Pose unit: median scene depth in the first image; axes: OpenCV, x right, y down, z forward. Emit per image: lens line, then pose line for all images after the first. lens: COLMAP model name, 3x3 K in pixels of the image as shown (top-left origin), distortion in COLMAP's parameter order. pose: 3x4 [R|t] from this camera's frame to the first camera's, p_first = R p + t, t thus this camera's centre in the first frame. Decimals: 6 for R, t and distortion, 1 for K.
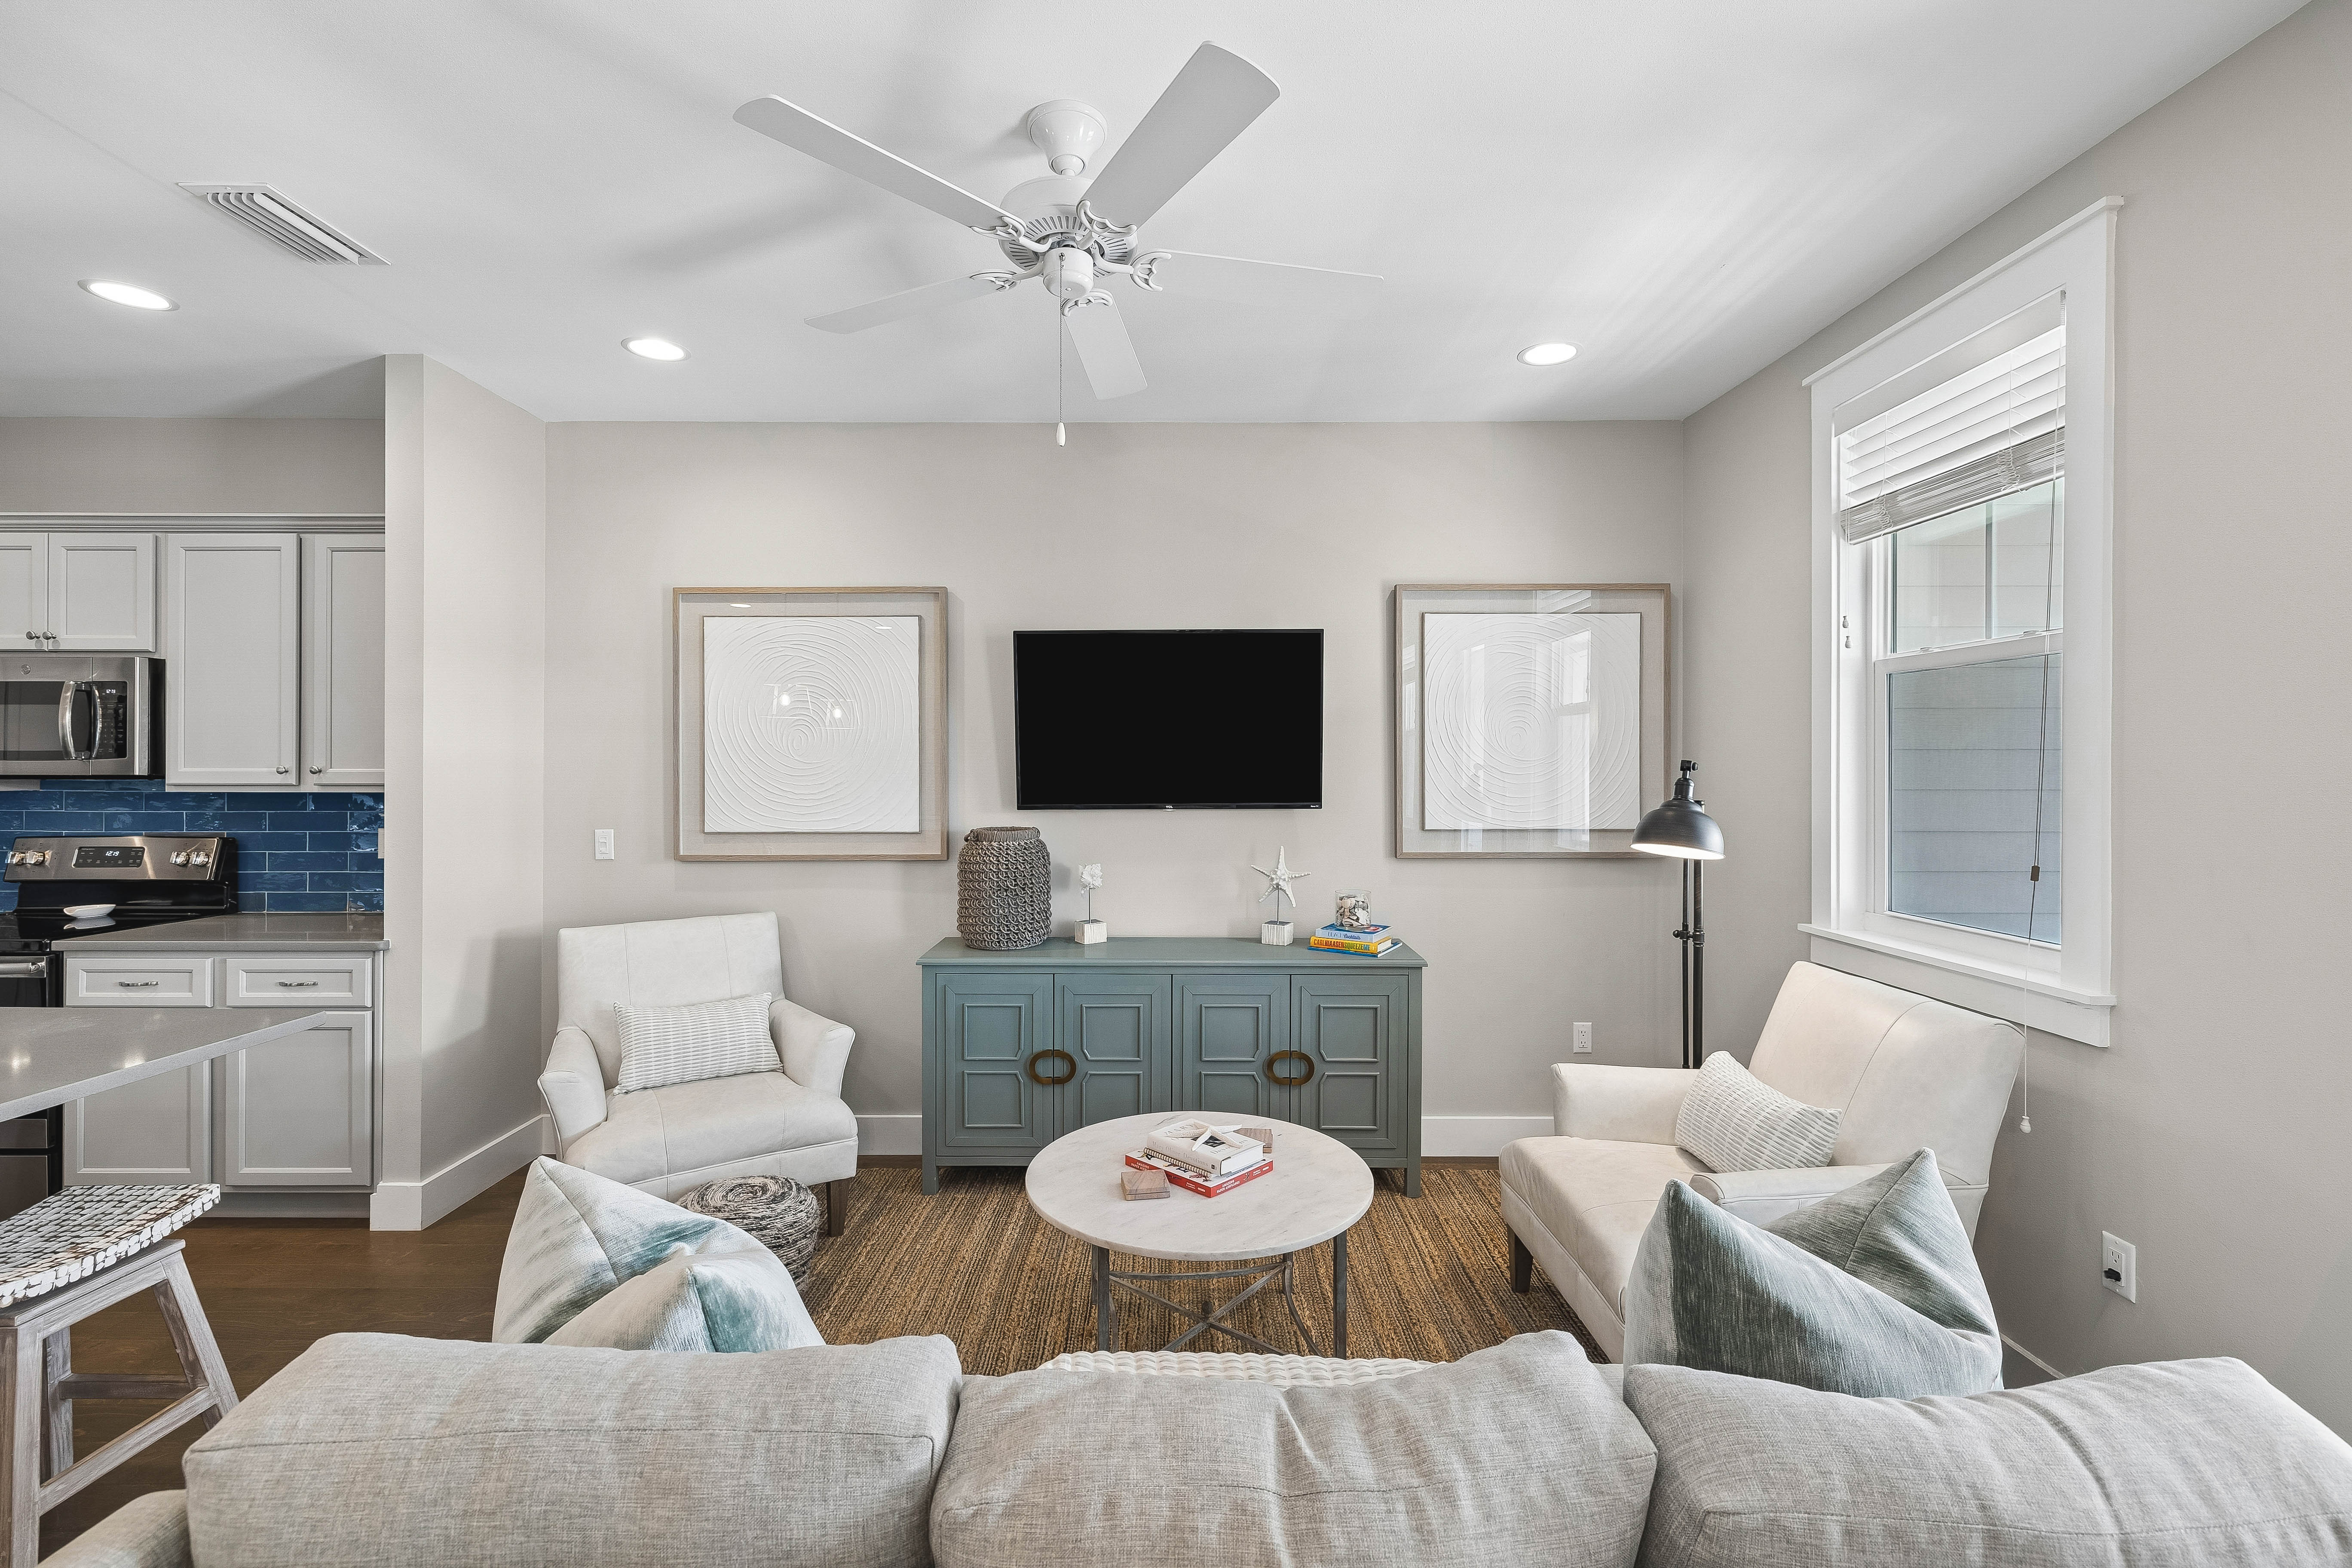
lens RADIAL K [[1000.7, 0, 1174.9], [0, 1000.7, 773.0], [0, 0, 1]] dist [0.002901, -0.000732]
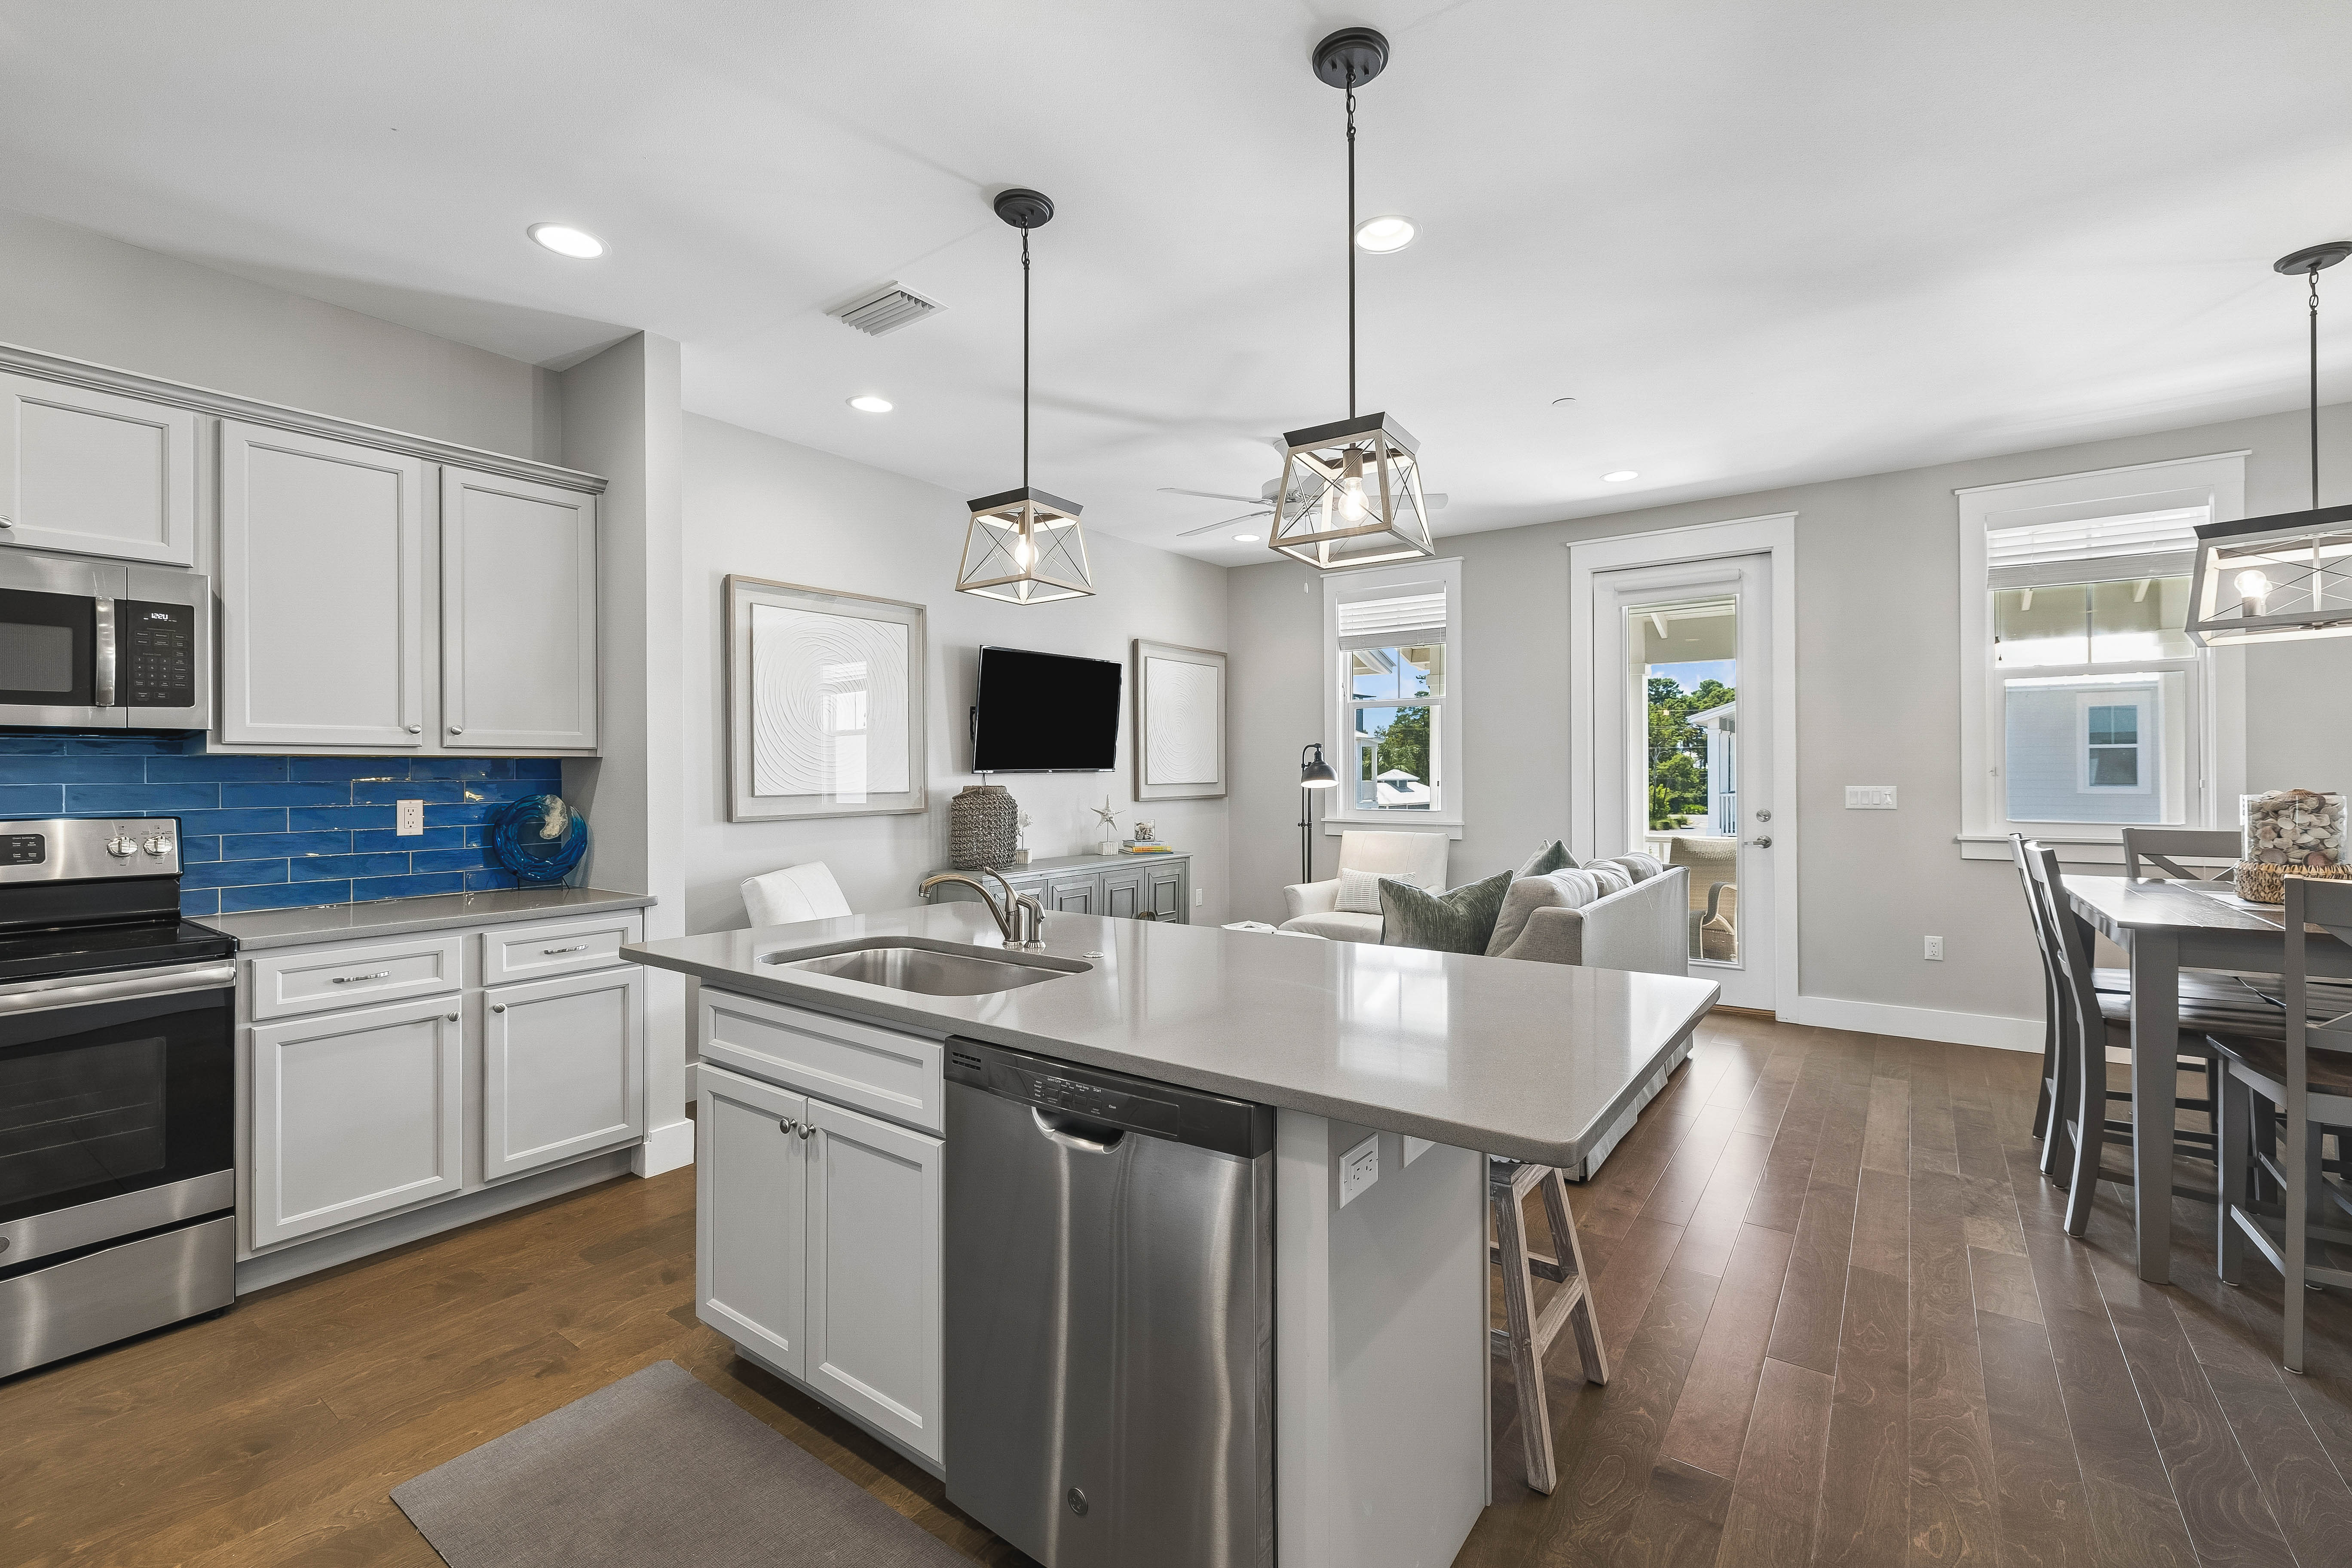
lens RADIAL K [[1000.7, 0, 1171.6], [0, 1000.7, 770.1], [0, 0, 1]] dist [0.002901, -0.000732]
pose [[0.592442, -0.002978, 0.805608, -1.199734], [0.007723, 0.999968, -0.001983, 0.039498], [-0.805576, 0.007397, 0.592446, -0.045297]]
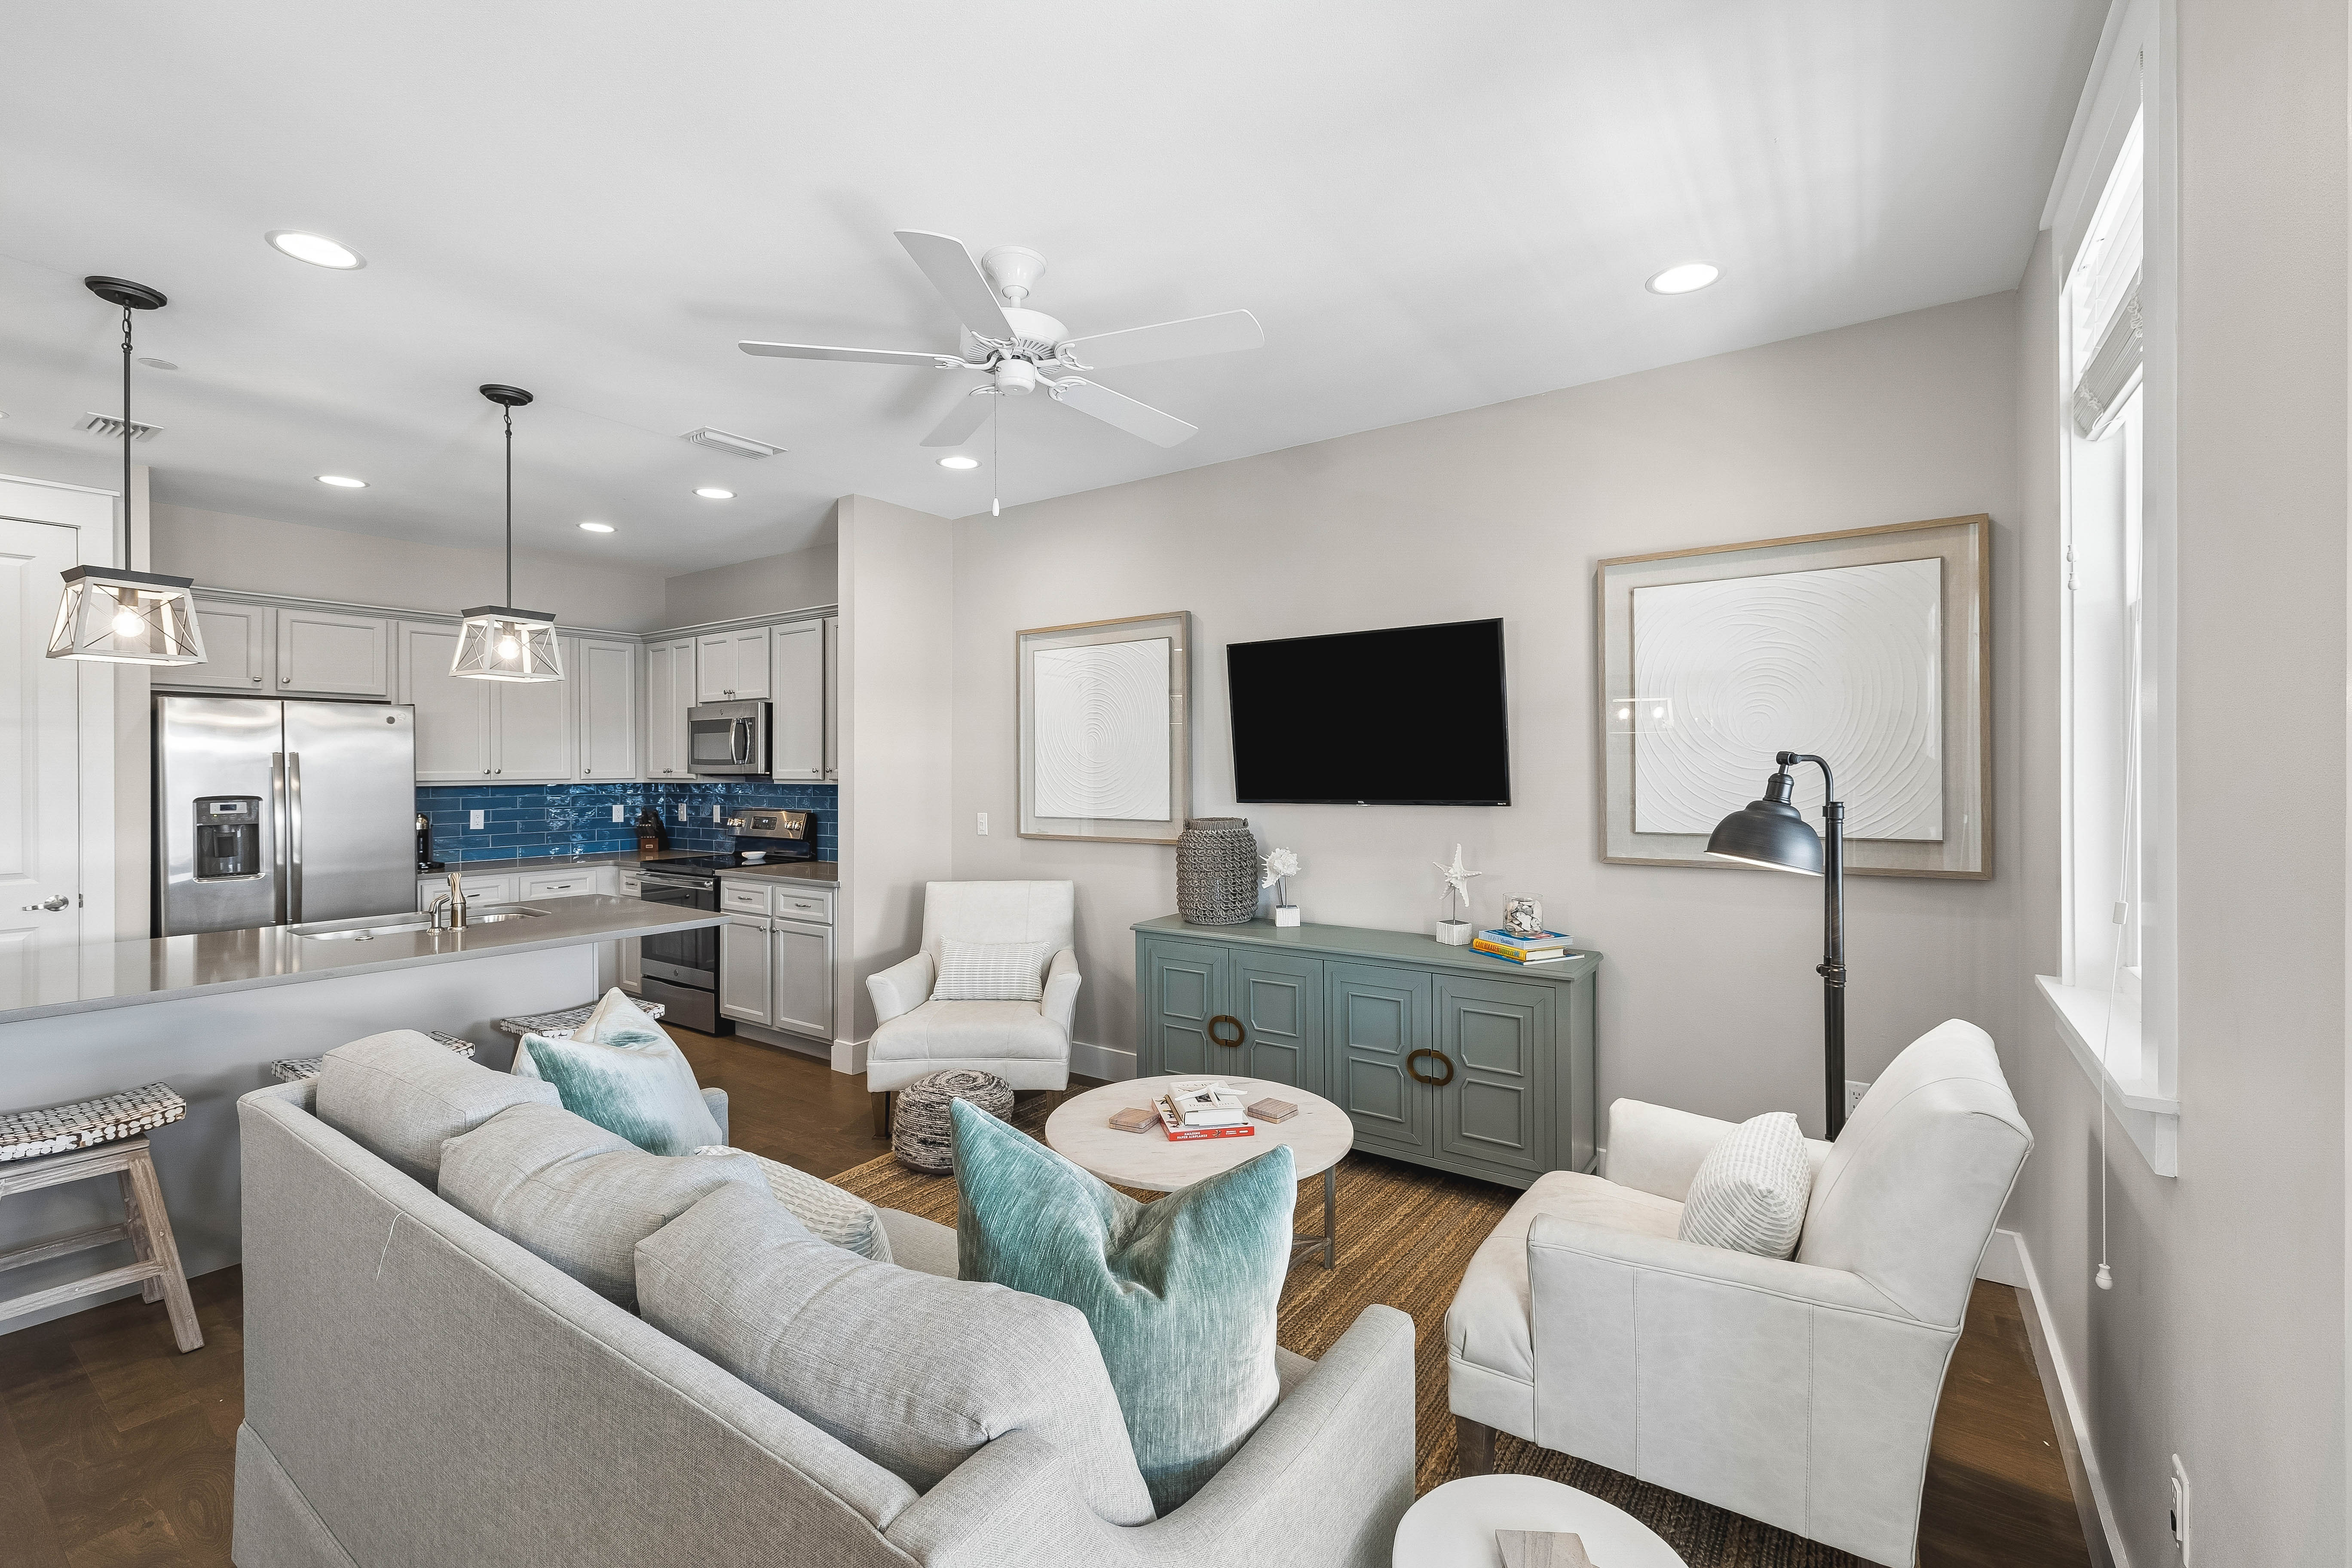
lens RADIAL K [[1000.7, 0, 1171.3], [0, 1000.7, 766.9], [0, 0, 1]] dist [0.002901, -0.000732]
pose [[0.816728, -0.005466, -0.576997, 0.465992], [0.003942, 0.999985, -0.003893, 0.000836], [0.577009, 0.000905, 0.816737, 0.043589]]
